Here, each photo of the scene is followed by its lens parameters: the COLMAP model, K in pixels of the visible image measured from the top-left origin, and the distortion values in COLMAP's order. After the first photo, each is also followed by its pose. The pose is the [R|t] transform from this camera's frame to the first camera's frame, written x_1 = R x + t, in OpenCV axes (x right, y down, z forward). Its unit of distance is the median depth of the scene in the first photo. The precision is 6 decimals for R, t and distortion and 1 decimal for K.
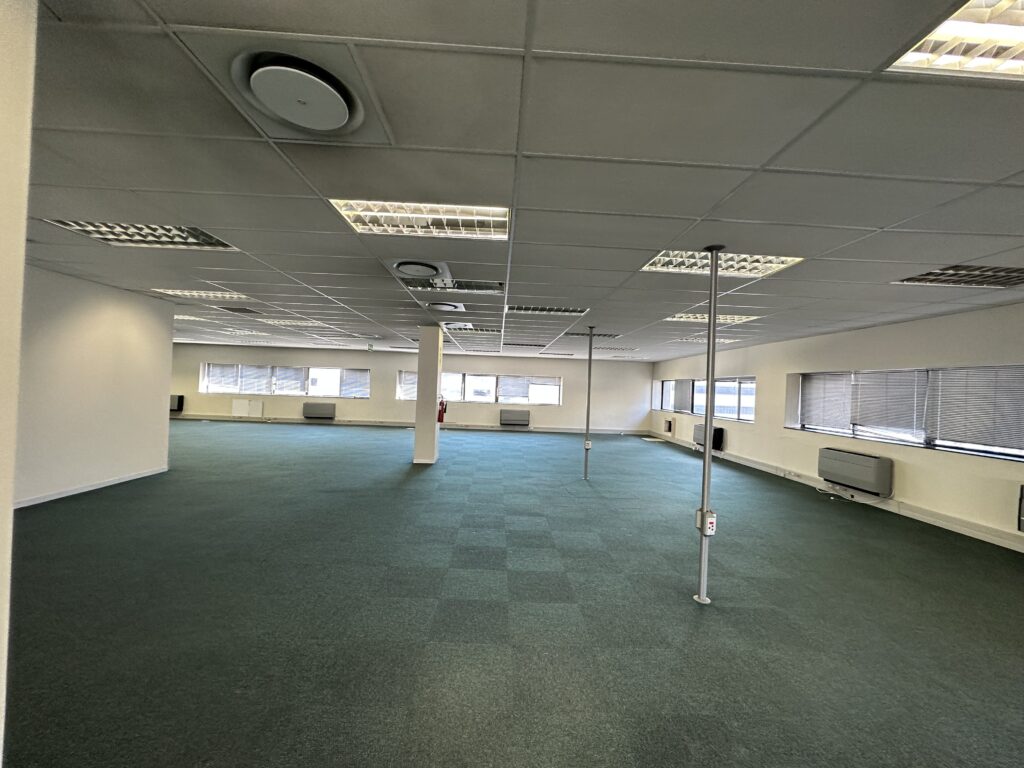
lens RADIAL K [[403.7, 0, 520.4], [0, 403.7, 397.6], [0, 0, 1]] dist [-0.001835, -0.000445]
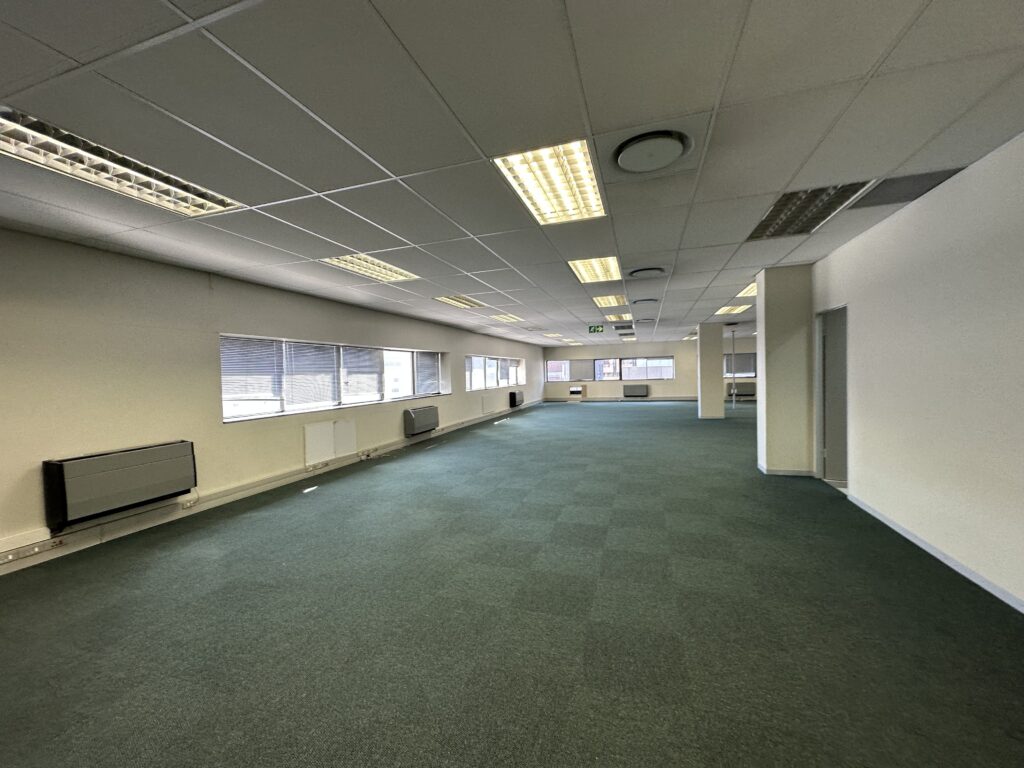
lens RADIAL K [[403.7, 0, 502.8], [0, 403.7, 384.9], [0, 0, 1]] dist [-0.001835, -0.000445]
pose [[0.384330, -0.074807, 0.920160, -1.001421], [0.053887, 0.996830, 0.058533, -0.050607], [-0.921622, 0.027089, 0.387143, 0.644649]]
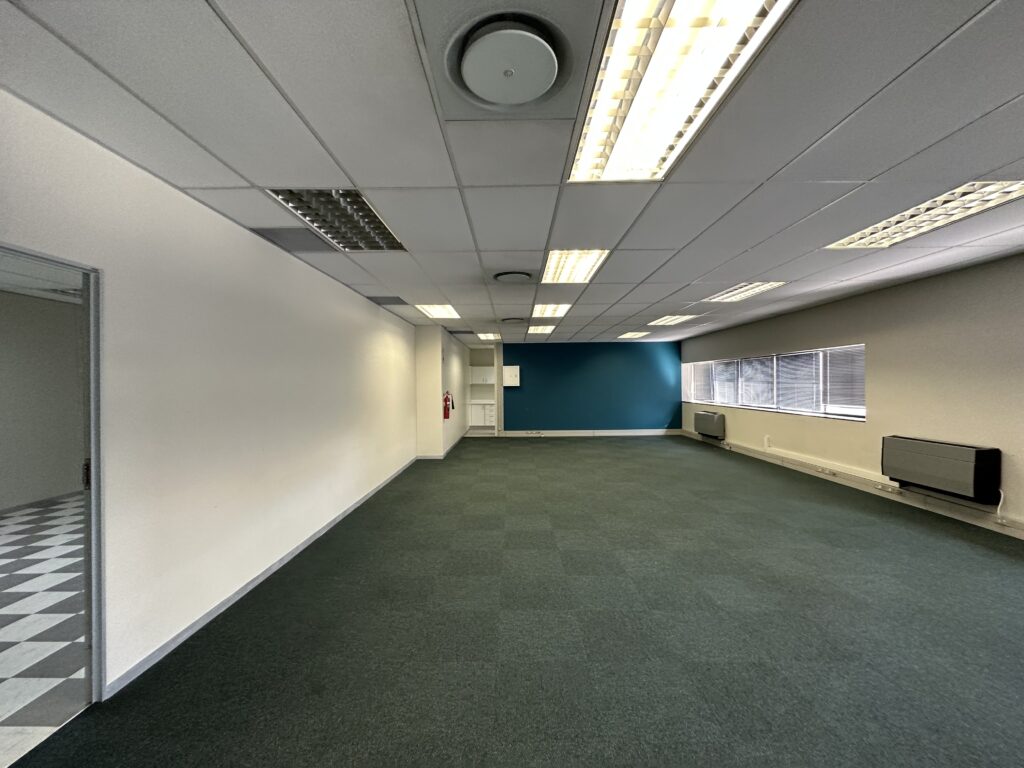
lens RADIAL K [[403.7, 0, 520.7], [0, 403.7, 384.7], [0, 0, 1]] dist [-0.001835, -0.000445]
pose [[-0.027604, -0.034516, -0.999023, -0.538351], [0.001177, 0.999402, -0.034562, -0.039096], [0.999618, -0.002130, -0.027547, 0.664910]]
